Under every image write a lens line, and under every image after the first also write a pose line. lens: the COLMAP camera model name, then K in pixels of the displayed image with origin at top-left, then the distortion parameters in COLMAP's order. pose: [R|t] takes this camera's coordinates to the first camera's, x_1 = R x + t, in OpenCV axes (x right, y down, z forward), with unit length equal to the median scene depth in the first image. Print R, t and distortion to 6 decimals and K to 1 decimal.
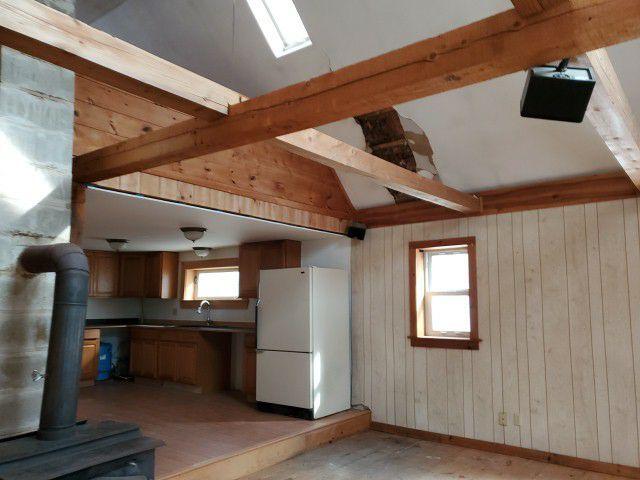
lens RADIAL K [[501.8, 0, 320.0], [0, 501.8, 240.0], [0, 0, 1]] dist [-0.009468, -0.005126]
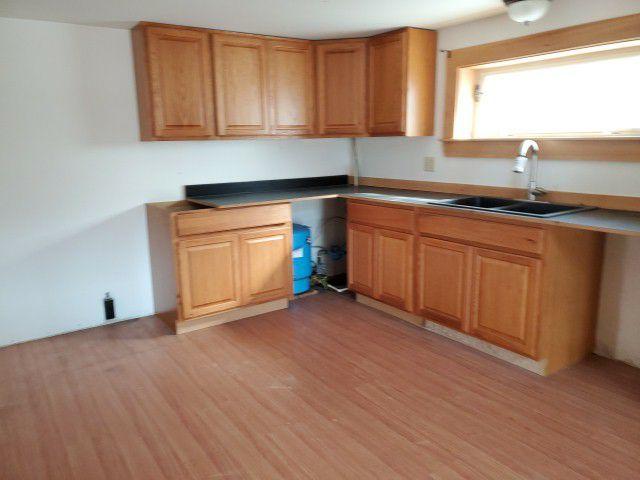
lens RADIAL K [[501.8, 0, 320.0], [0, 501.8, 240.0], [0, 0, 1]] dist [-0.009468, -0.005126]
pose [[0.953028, 0.039984, -0.300230, -0.248718], [0.057235, 0.949614, 0.308151, 0.059510], [0.297424, -0.310861, 0.902721, 0.525828]]
